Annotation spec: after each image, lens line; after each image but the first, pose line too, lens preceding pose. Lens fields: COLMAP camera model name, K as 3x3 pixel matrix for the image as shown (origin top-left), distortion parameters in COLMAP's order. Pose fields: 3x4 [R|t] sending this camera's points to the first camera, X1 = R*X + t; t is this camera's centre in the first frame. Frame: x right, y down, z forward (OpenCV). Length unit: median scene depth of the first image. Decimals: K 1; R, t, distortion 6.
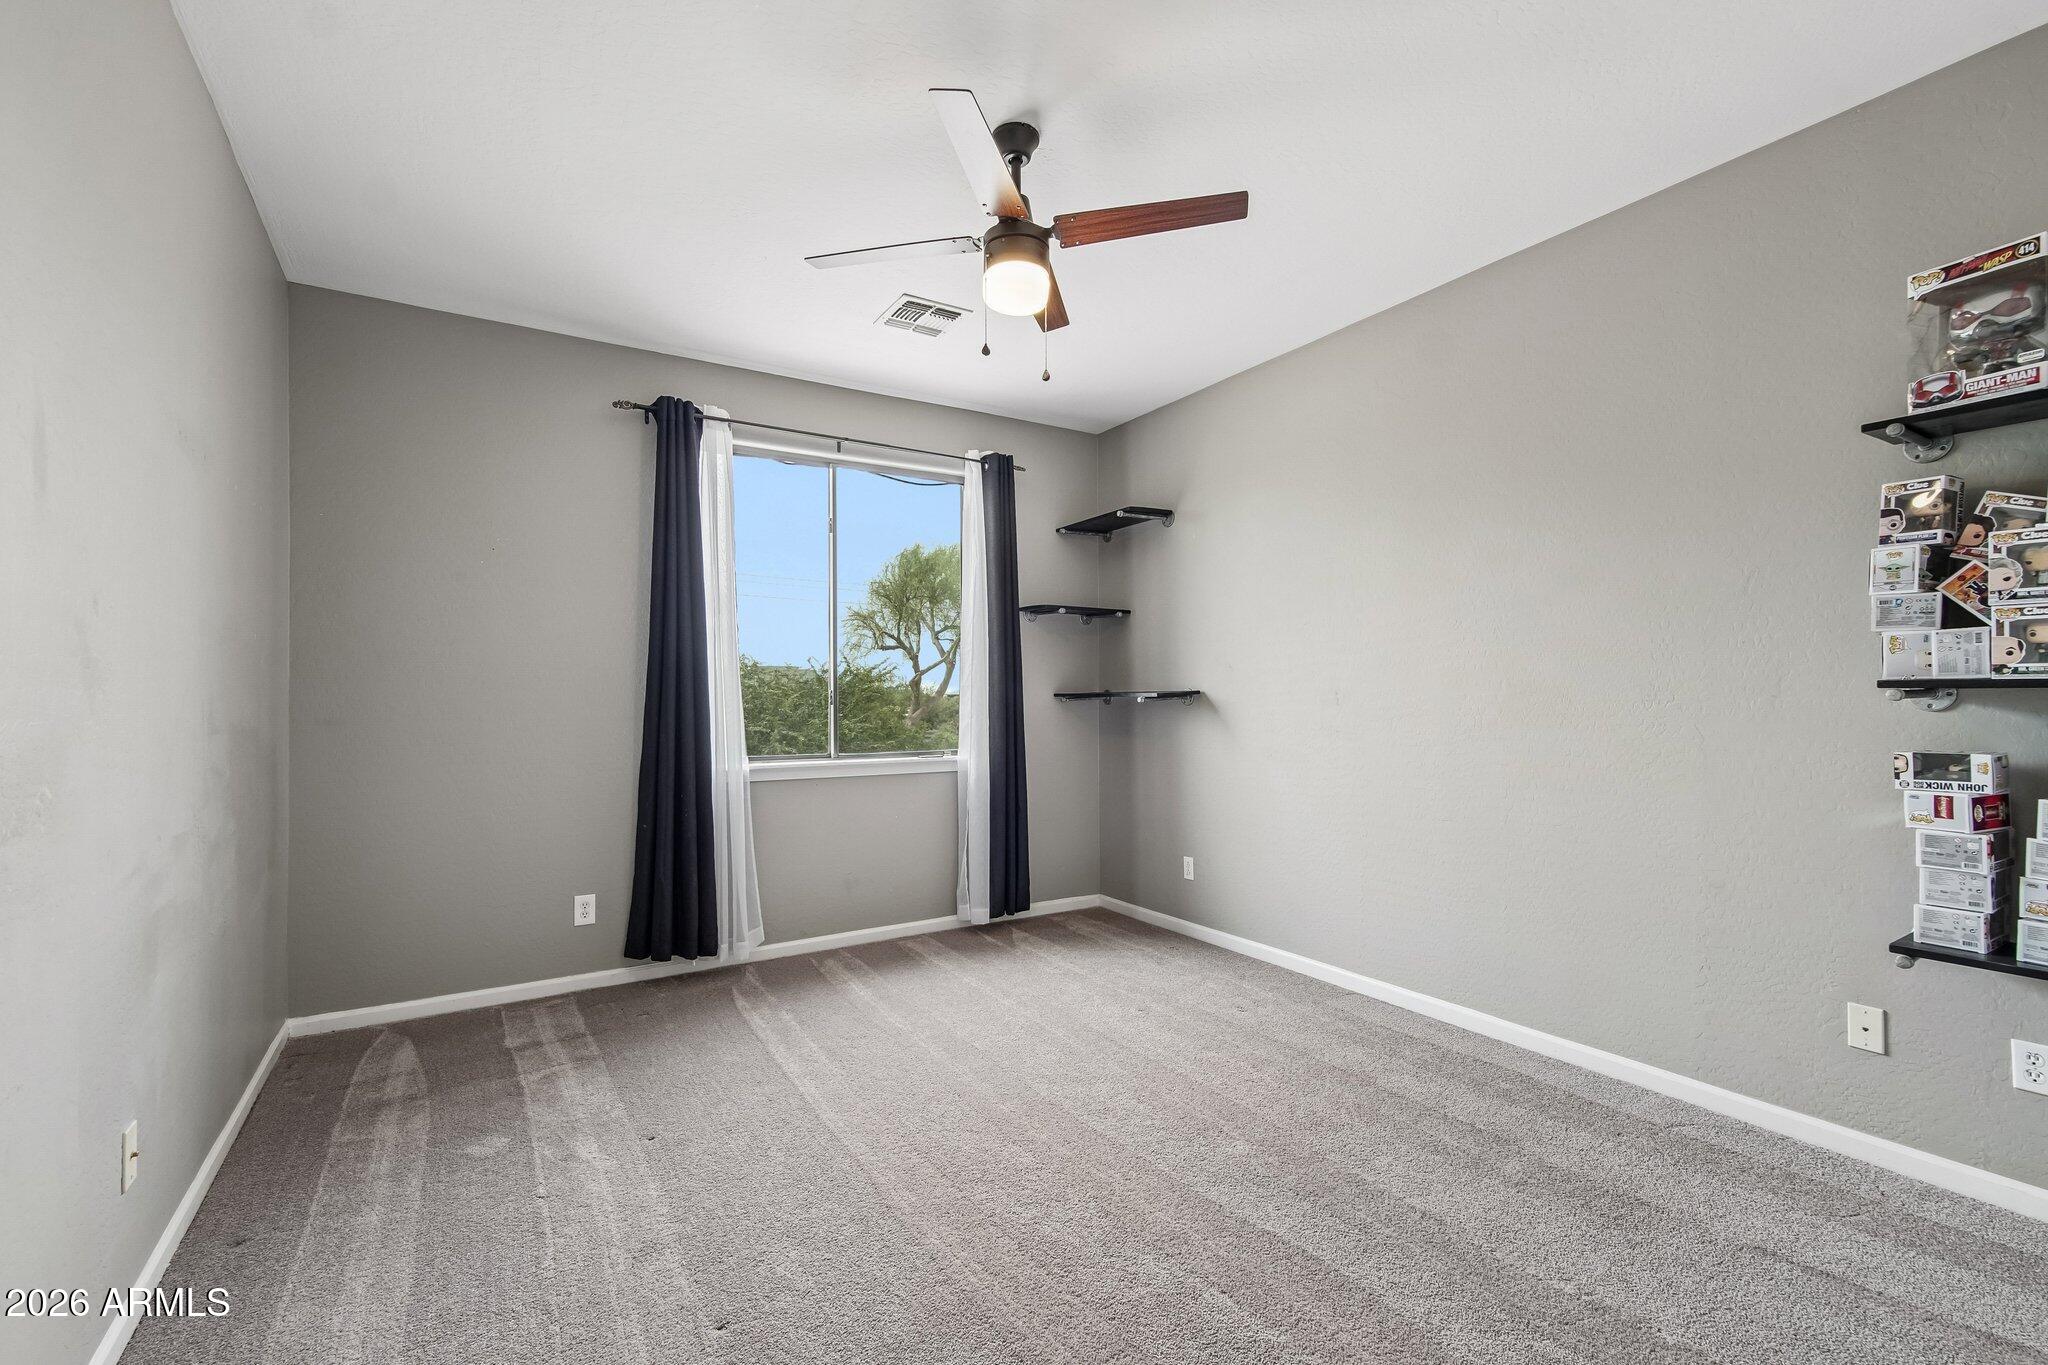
lens RADIAL K [[900.5, 0, 1027.9], [0, 900.5, 690.8], [0, 0, 1]] dist [0.010925, -0.000689]
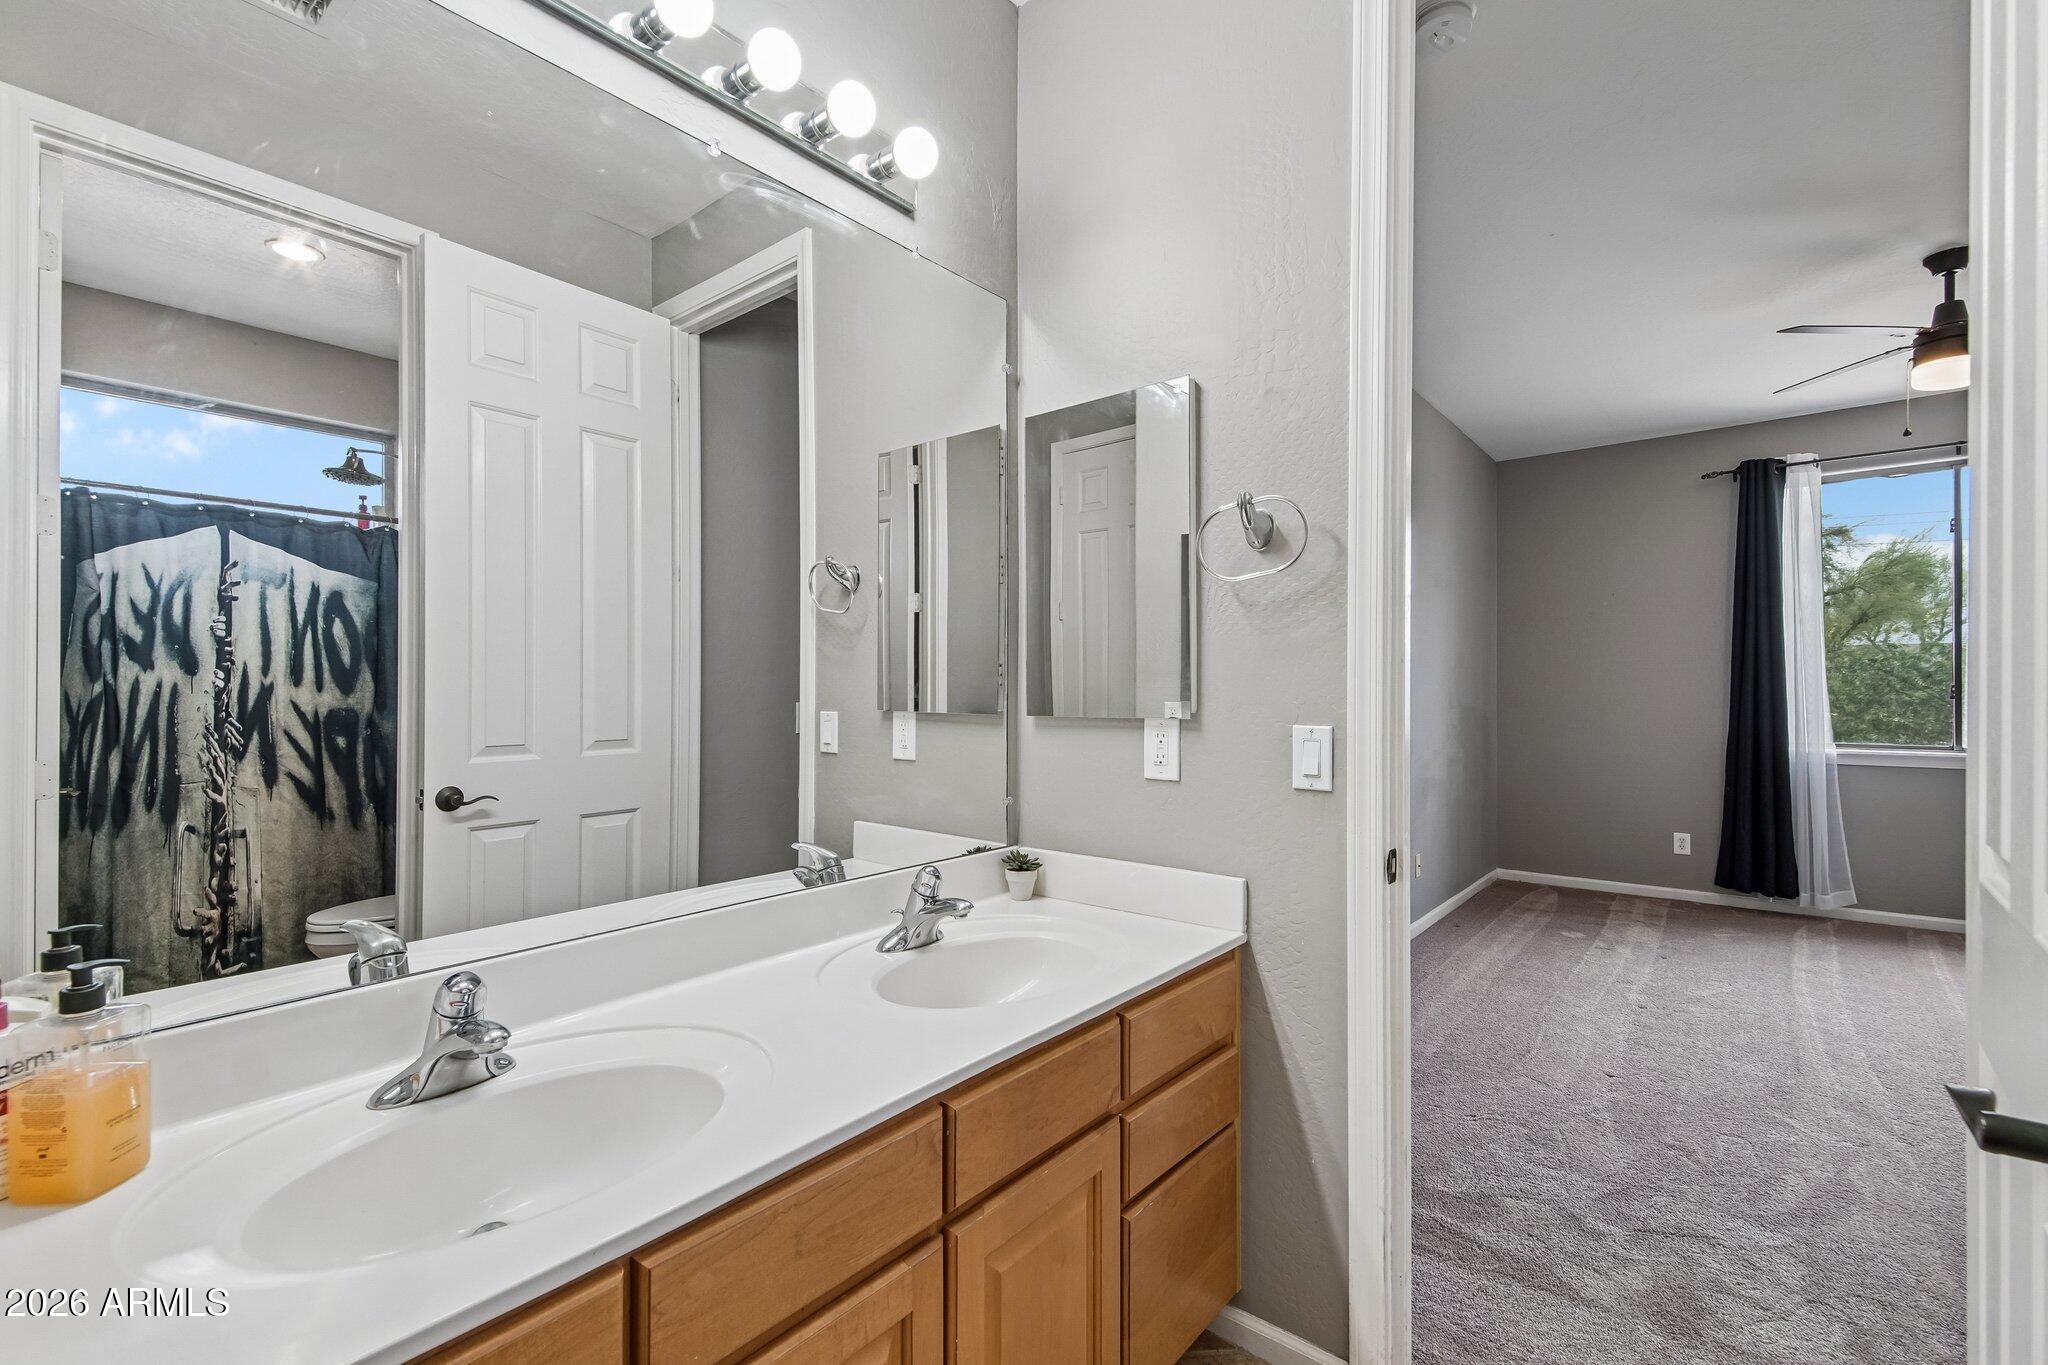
lens RADIAL K [[900.5, 0, 1027.9], [0, 900.5, 690.8], [0, 0, 1]] dist [0.010925, -0.000689]
pose [[0.339558, 0.004342, -0.940575, 0.473372], [0.005957, 0.999959, 0.006767, -0.008617], [0.940566, -0.007901, 0.339518, -0.415585]]
